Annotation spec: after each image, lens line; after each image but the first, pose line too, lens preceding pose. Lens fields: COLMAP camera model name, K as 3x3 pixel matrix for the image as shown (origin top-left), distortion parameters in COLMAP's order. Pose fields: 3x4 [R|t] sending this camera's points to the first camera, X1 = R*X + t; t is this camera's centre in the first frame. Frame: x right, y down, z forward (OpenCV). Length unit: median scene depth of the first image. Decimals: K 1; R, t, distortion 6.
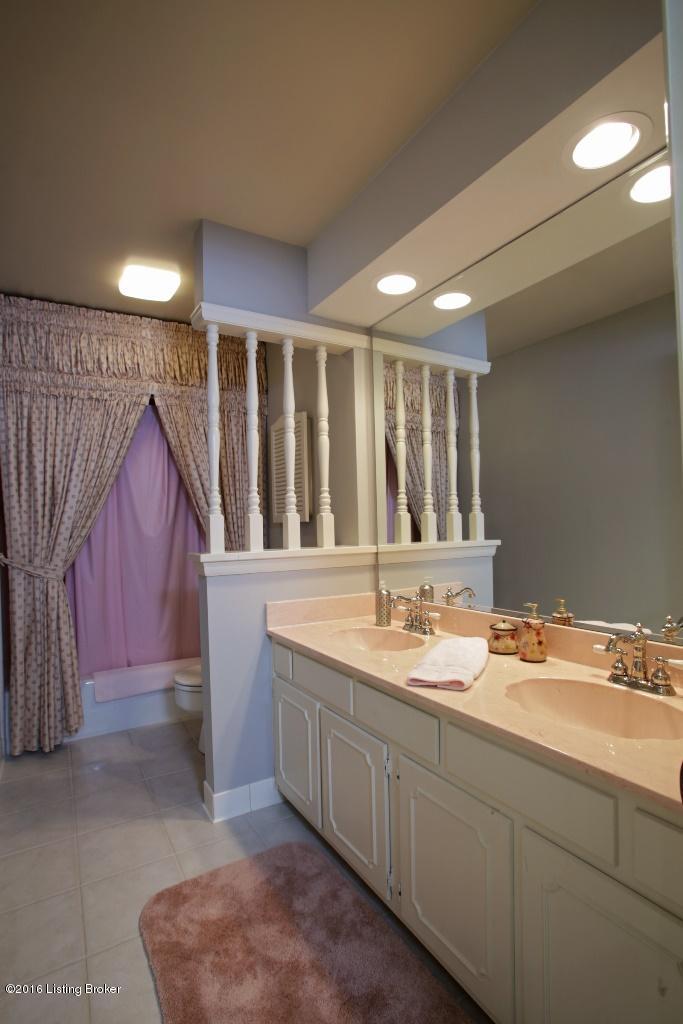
lens RADIAL K [[475.4, 0, 340.5], [0, 475.4, 509.7], [0, 0, 1]] dist [-0.001167, -0.000003]
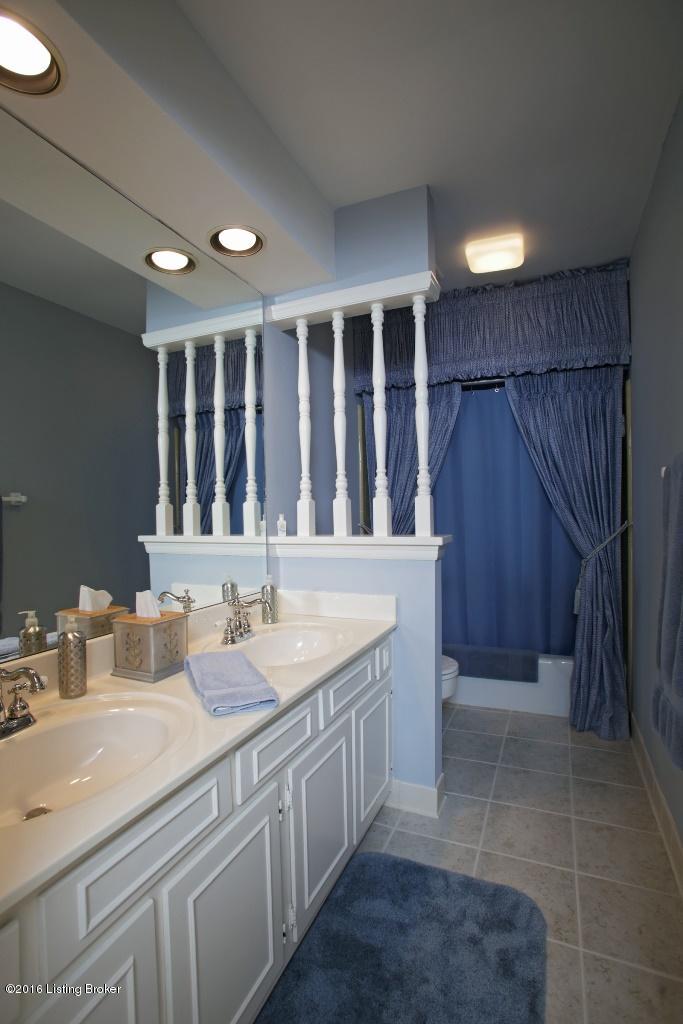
lens RADIAL K [[509.6, 0, 341.2], [0, 509.6, 518.8], [0, 0, 1]] dist [-0.002626, -0.000038]
pose [[0.586669, 0.019720, -0.809587, 0.917340], [0.032328, 0.998336, 0.047744, -0.001076], [0.809181, -0.054183, 0.585055, 0.513727]]
